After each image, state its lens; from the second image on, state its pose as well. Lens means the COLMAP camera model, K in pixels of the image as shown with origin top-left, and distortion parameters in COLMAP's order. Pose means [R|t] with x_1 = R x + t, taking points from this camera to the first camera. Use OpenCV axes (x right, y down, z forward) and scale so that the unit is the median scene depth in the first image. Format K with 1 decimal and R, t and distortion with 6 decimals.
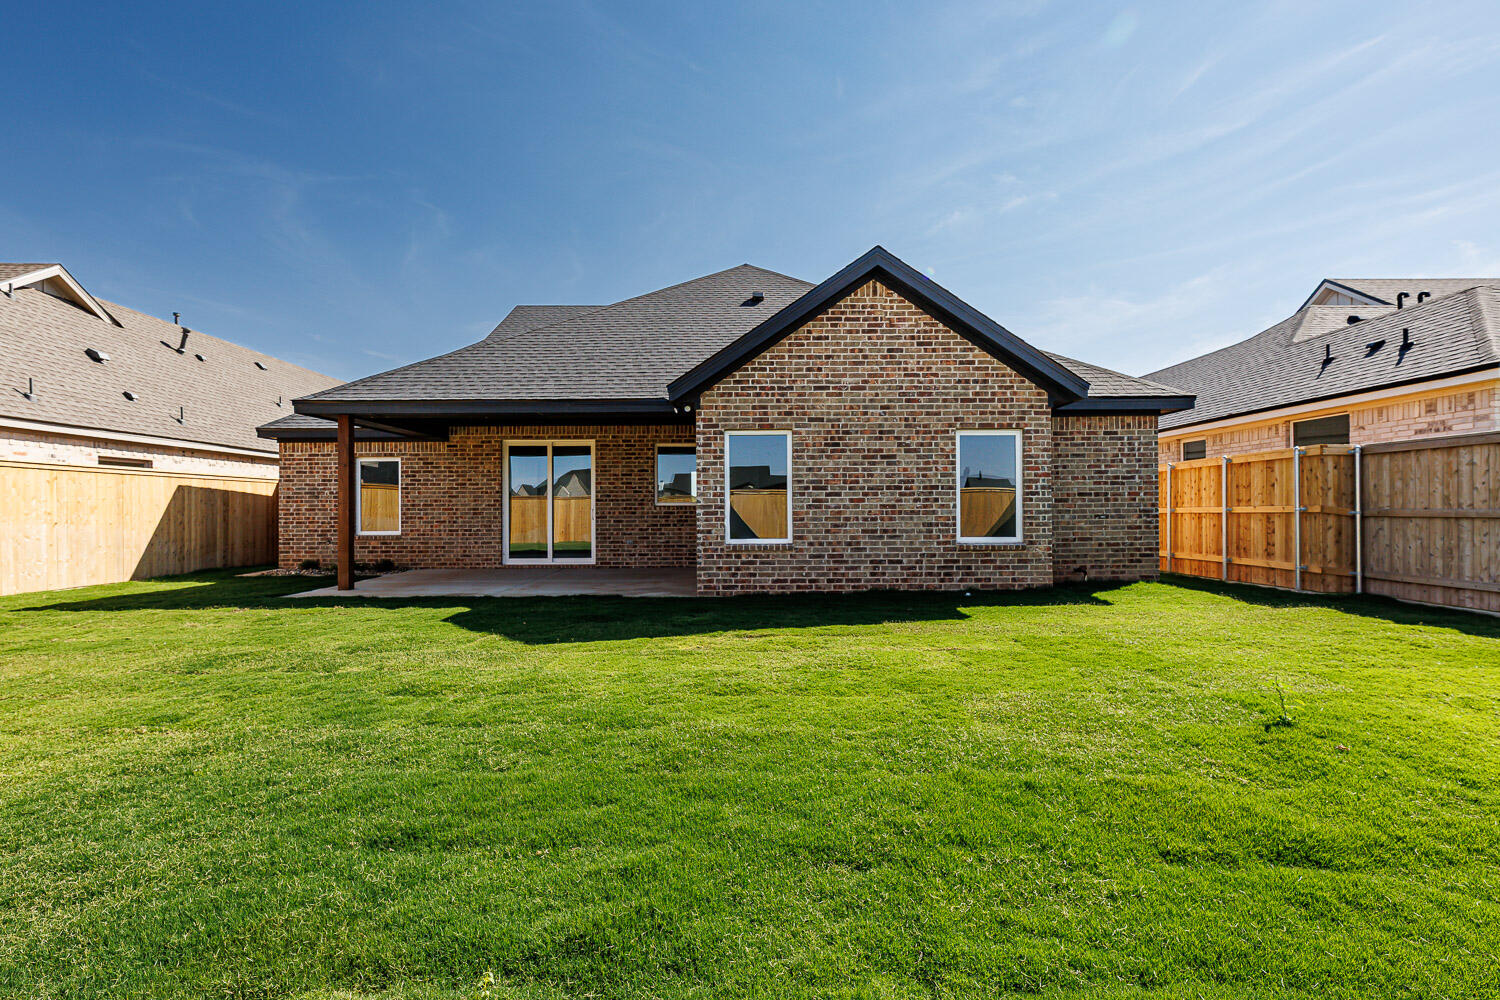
lens RADIAL K [[678.7, 0, 744.4], [0, 678.7, 510.3], [0, 0, 1]] dist [0.004861, -0.000660]
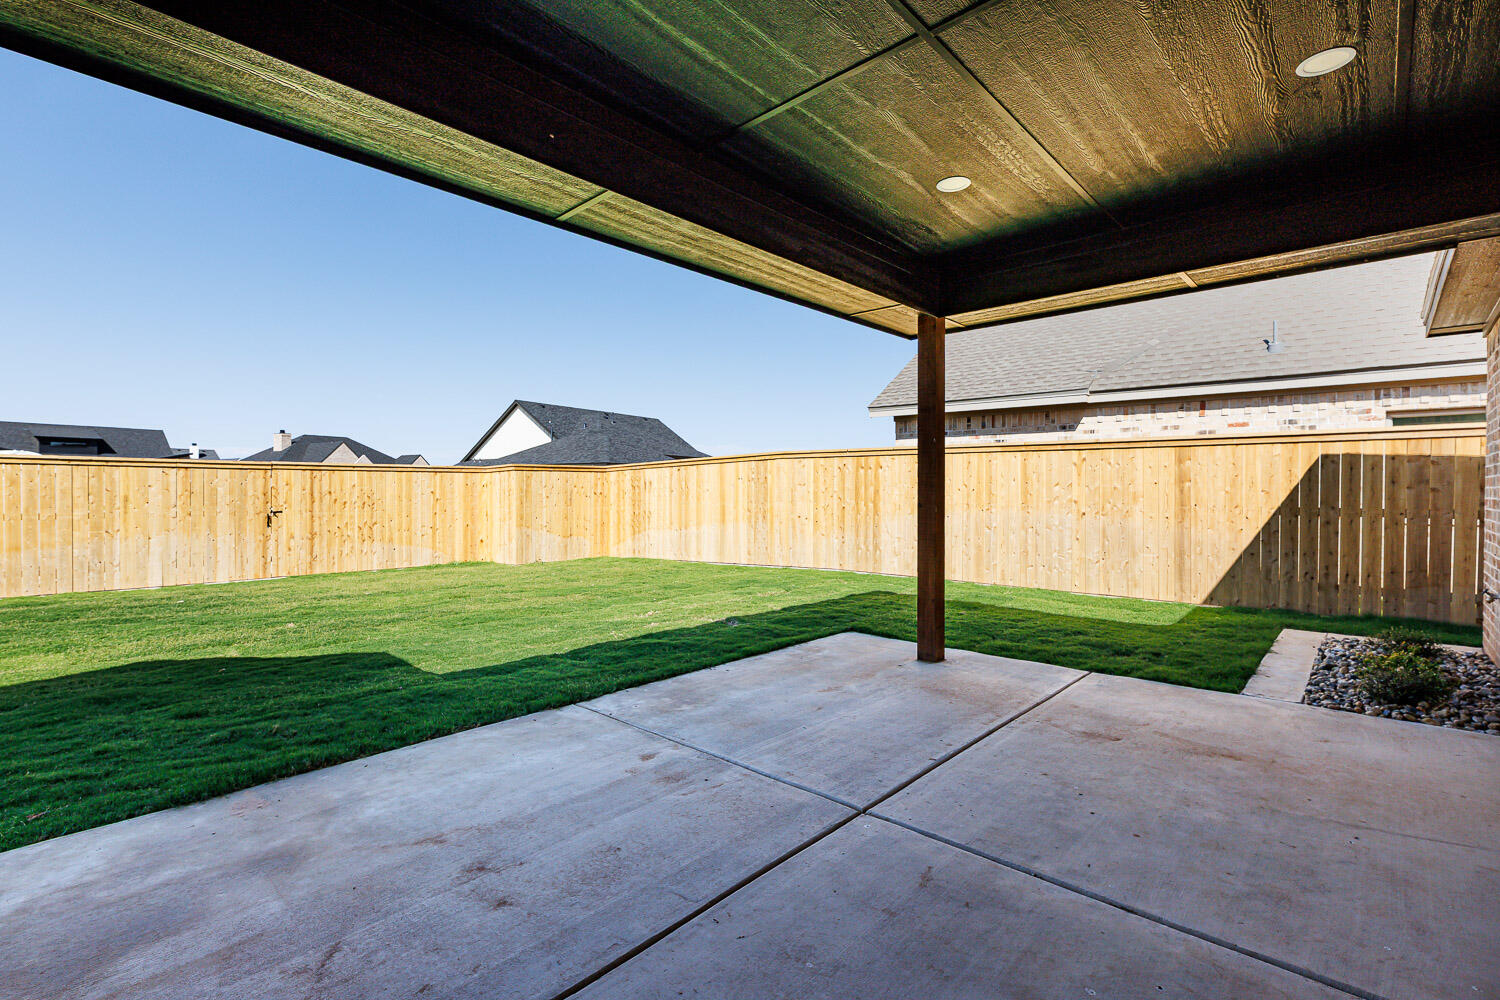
lens RADIAL K [[678.7, 0, 752.4], [0, 678.7, 490.6], [0, 0, 1]] dist [0.004861, -0.000660]
pose [[-0.669647, 0.003536, -0.742671, -0.133245], [-0.000707, 0.999985, 0.005398, -0.013584], [0.742679, 0.004140, -0.669635, 1.344215]]
